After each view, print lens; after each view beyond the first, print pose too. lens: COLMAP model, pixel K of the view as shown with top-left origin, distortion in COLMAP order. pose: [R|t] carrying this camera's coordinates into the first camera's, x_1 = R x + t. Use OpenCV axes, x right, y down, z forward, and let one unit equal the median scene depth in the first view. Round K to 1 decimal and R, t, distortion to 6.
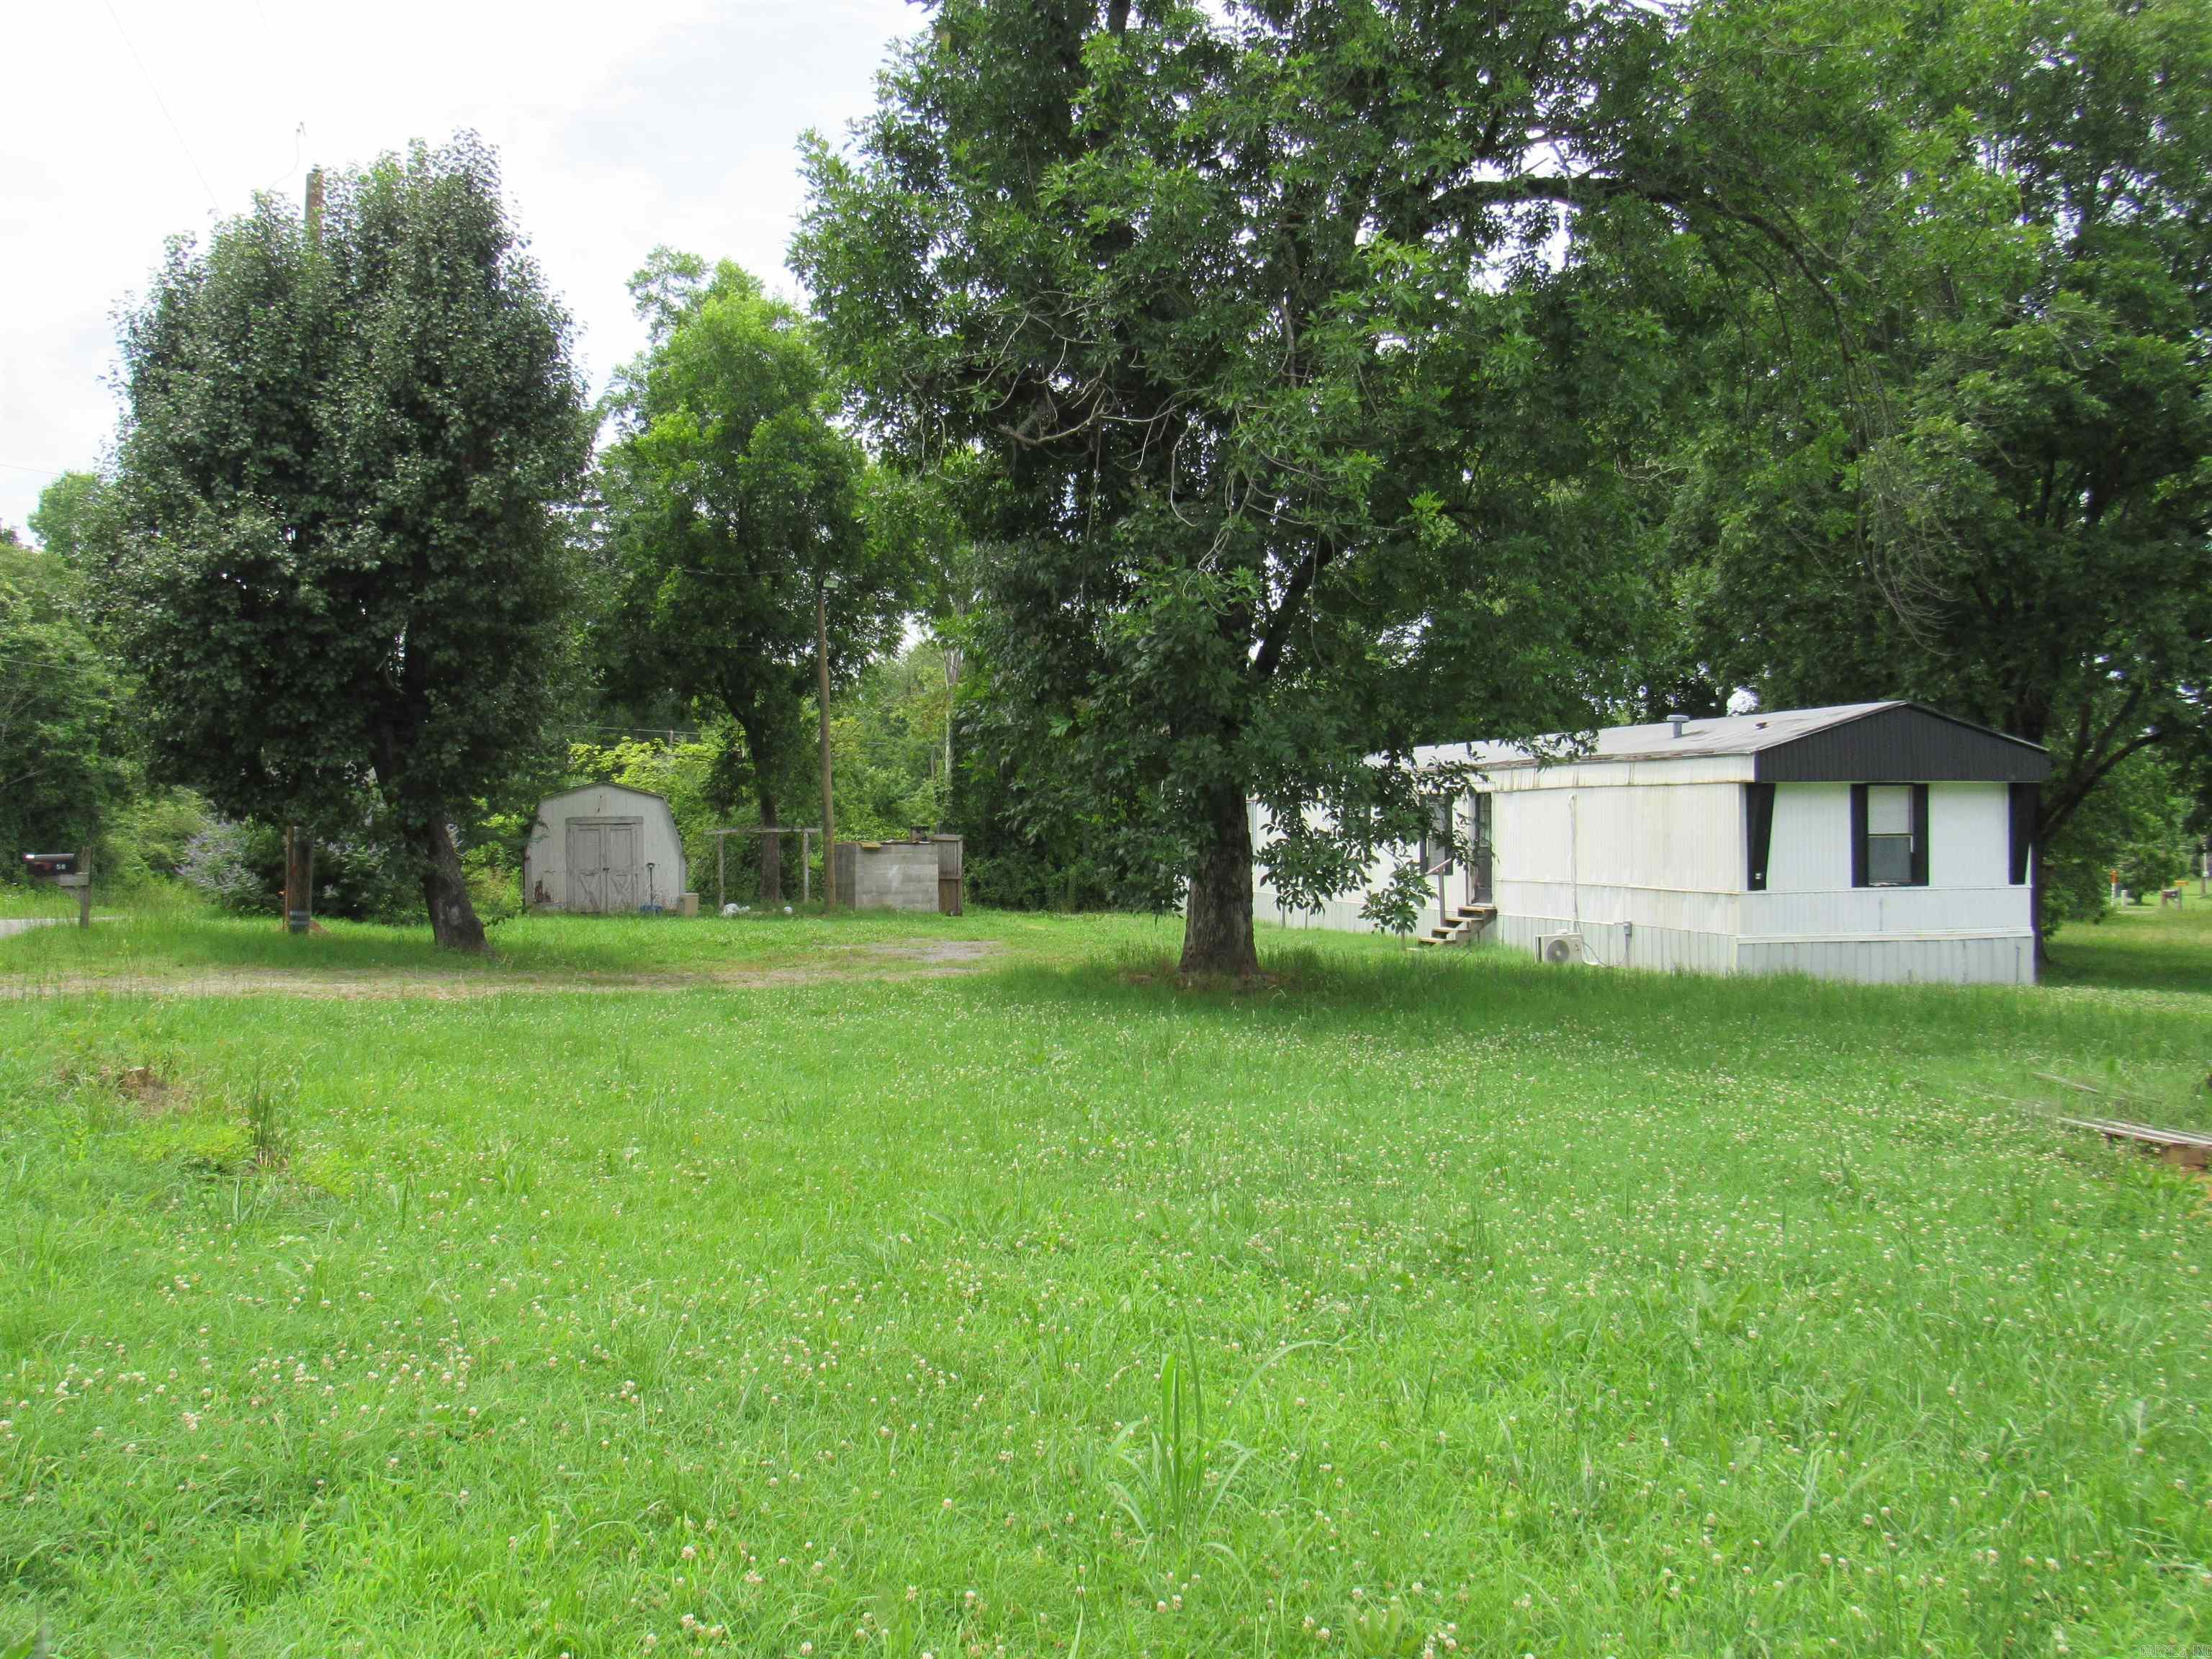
lens RADIAL K [[1834.0, 0, 1106.0], [0, 1834.0, 829.5], [0, 0, 1]] dist [-0.003107, -0.000125]
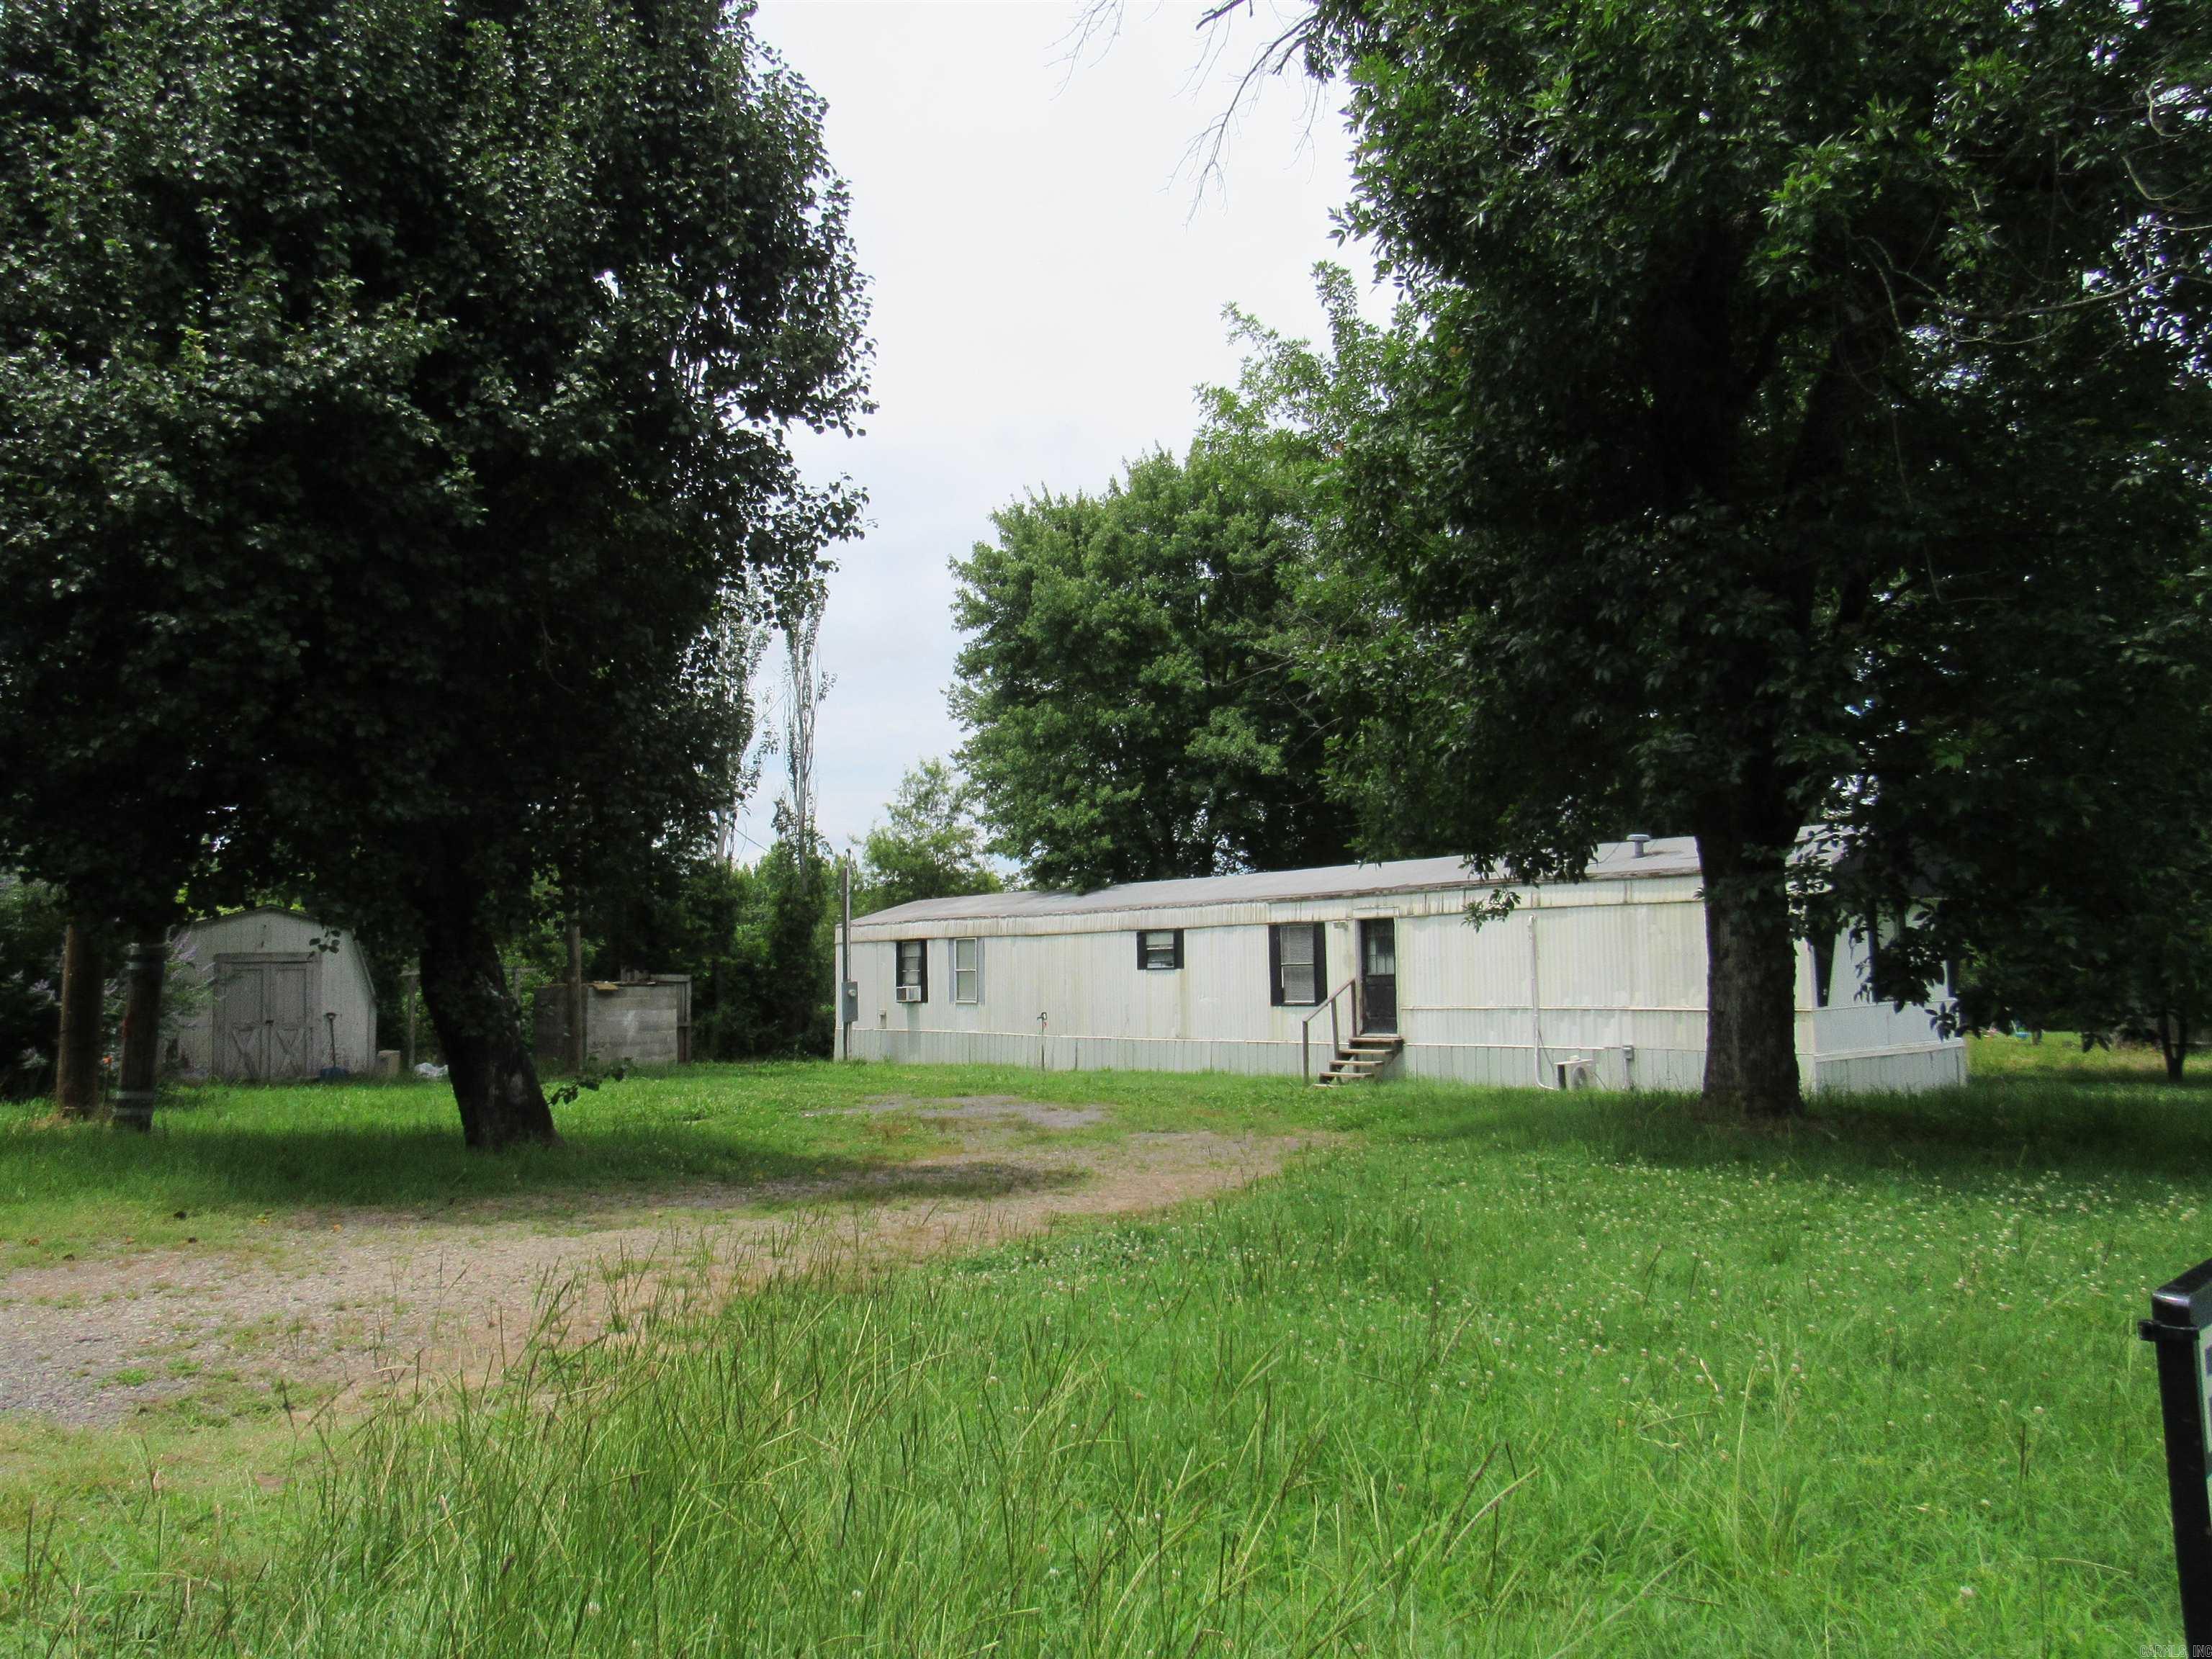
lens RADIAL K [[1573.6, 0, 1106.0], [0, 1573.6, 829.5], [0, 0, 1]] dist [-0.020728, 0.000003]
pose [[0.905413, 0.028302, 0.423588, -0.279319], [0.013669, 0.995315, -0.095719, 0.010823], [-0.424313, 0.092455, 0.900783, 0.316495]]
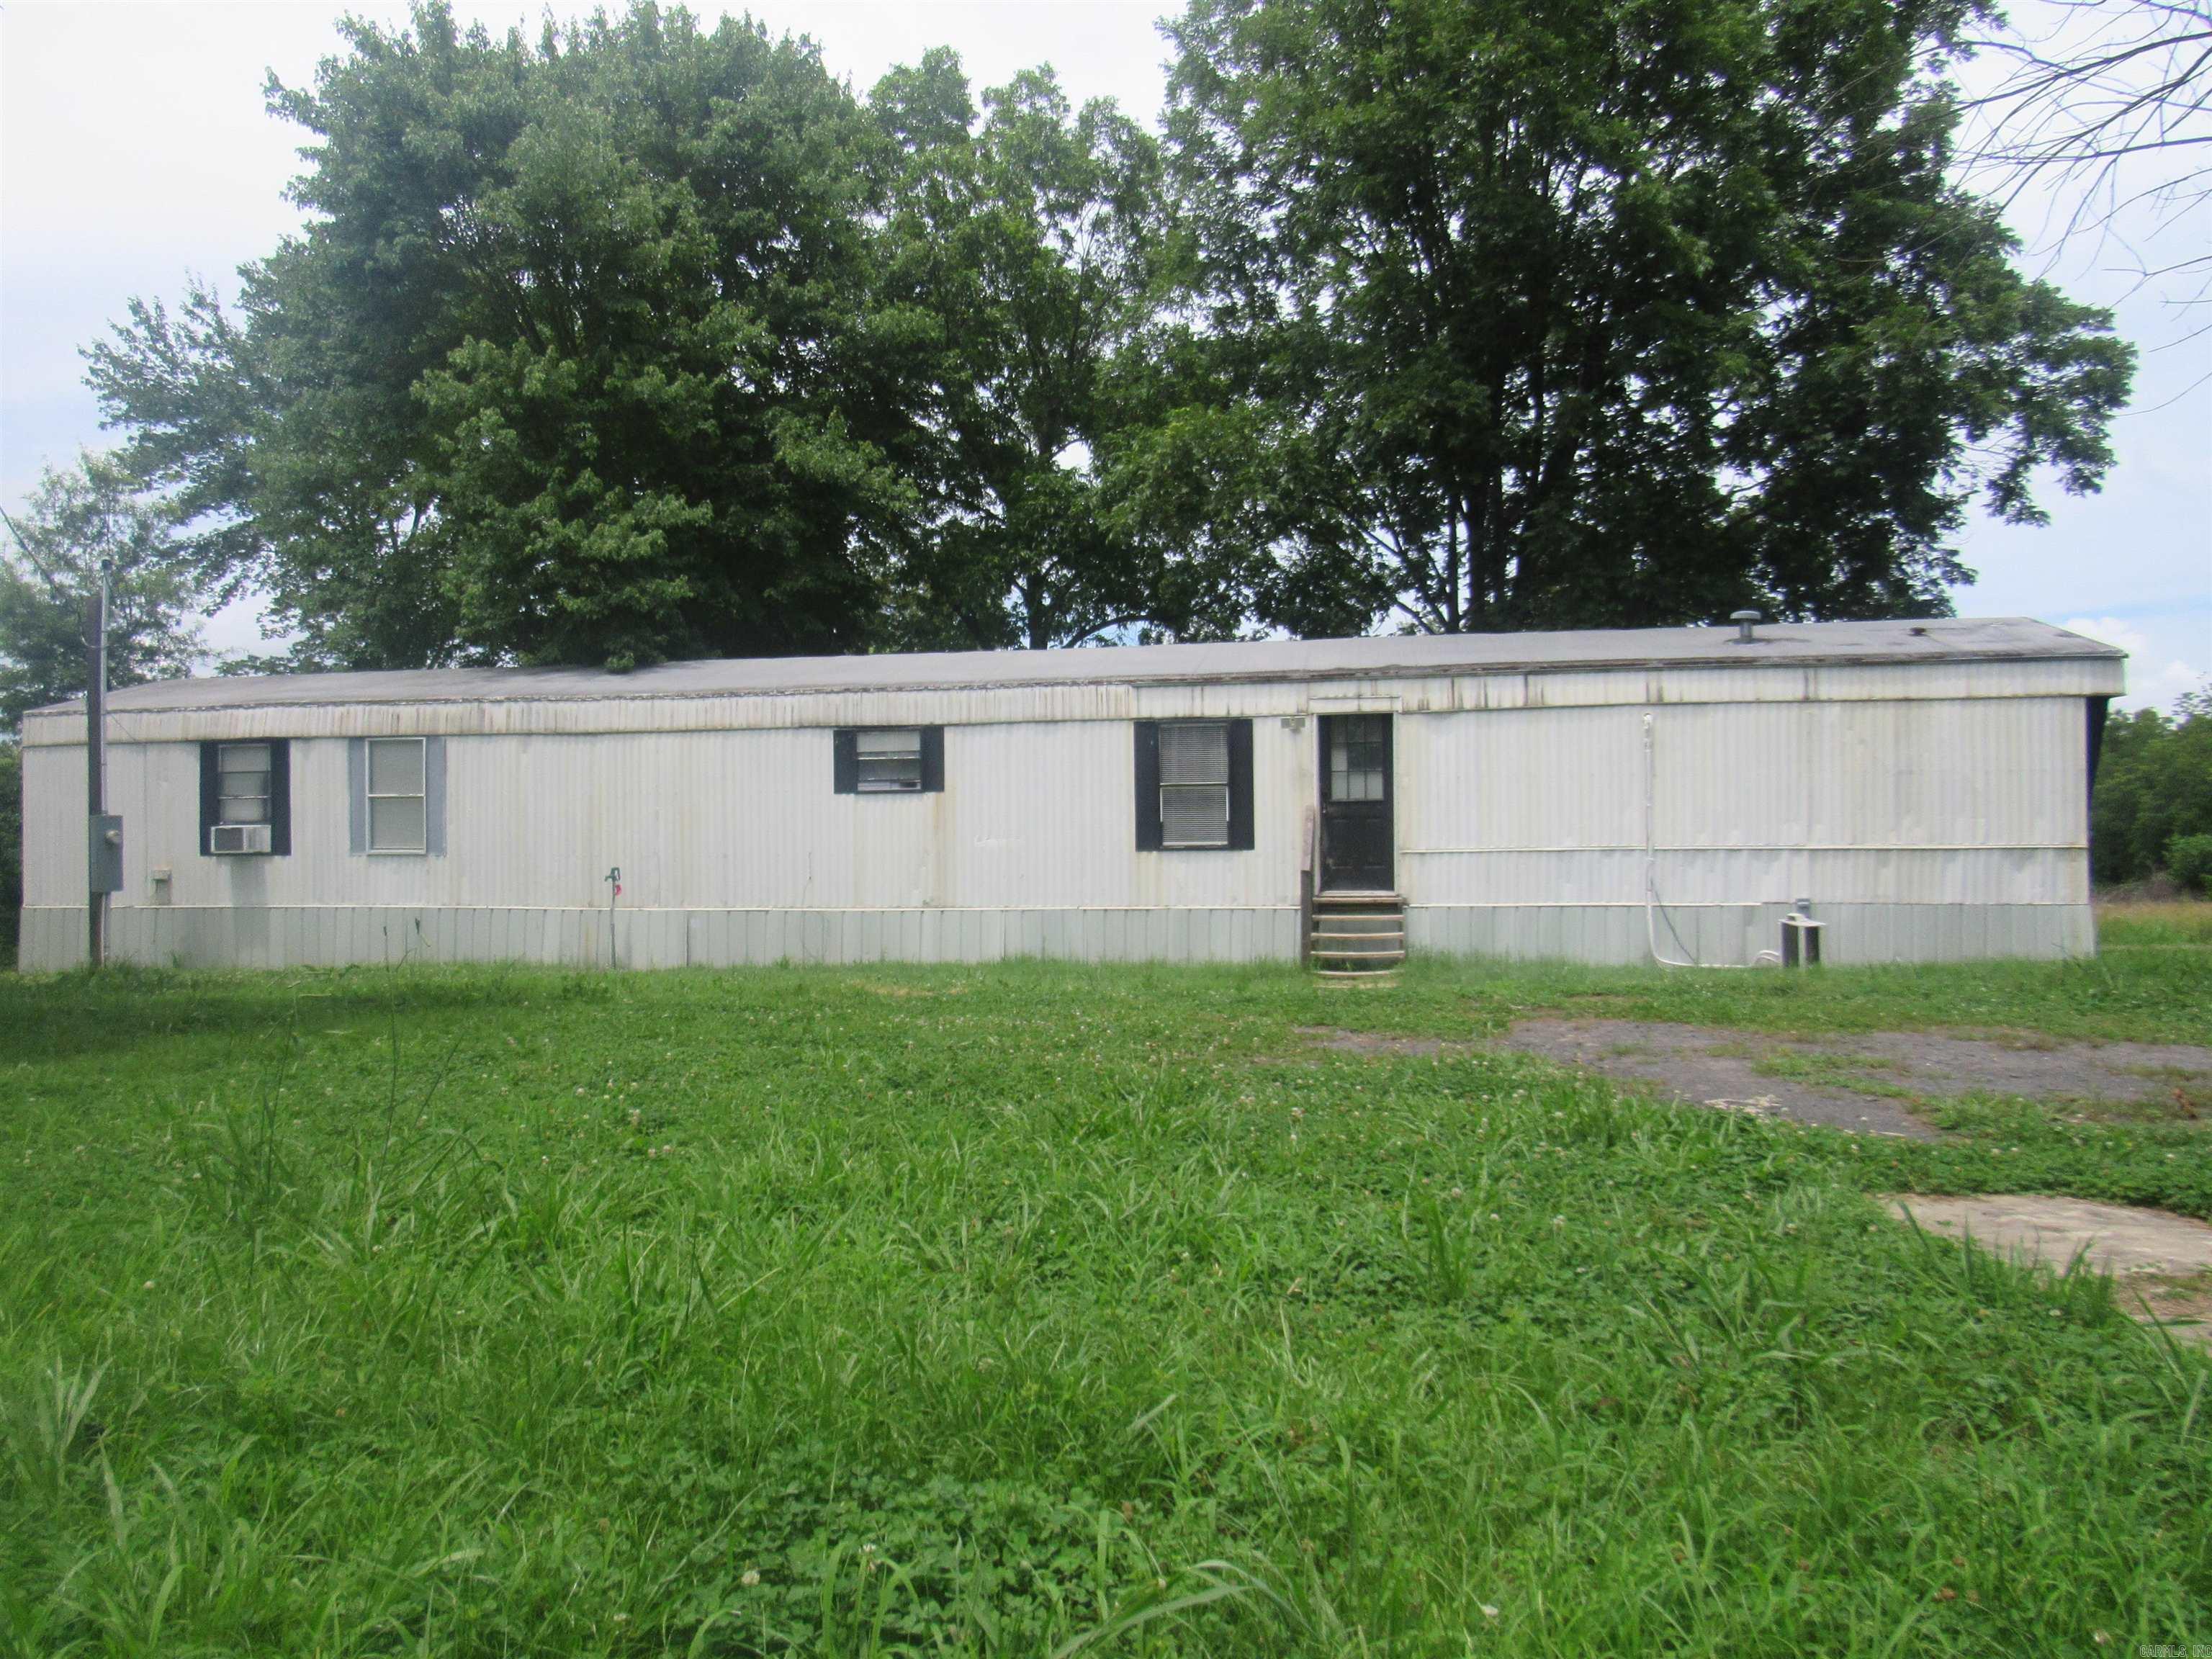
lens RADIAL K [[1573.6, 0, 1106.0], [0, 1573.6, 829.5], [0, 0, 1]] dist [-0.020728, 0.000003]
pose [[0.459828, 0.006581, 0.887983, -0.314368], [0.008533, 0.999894, -0.011830, 0.025312], [-0.887967, 0.013017, 0.459723, 0.843583]]
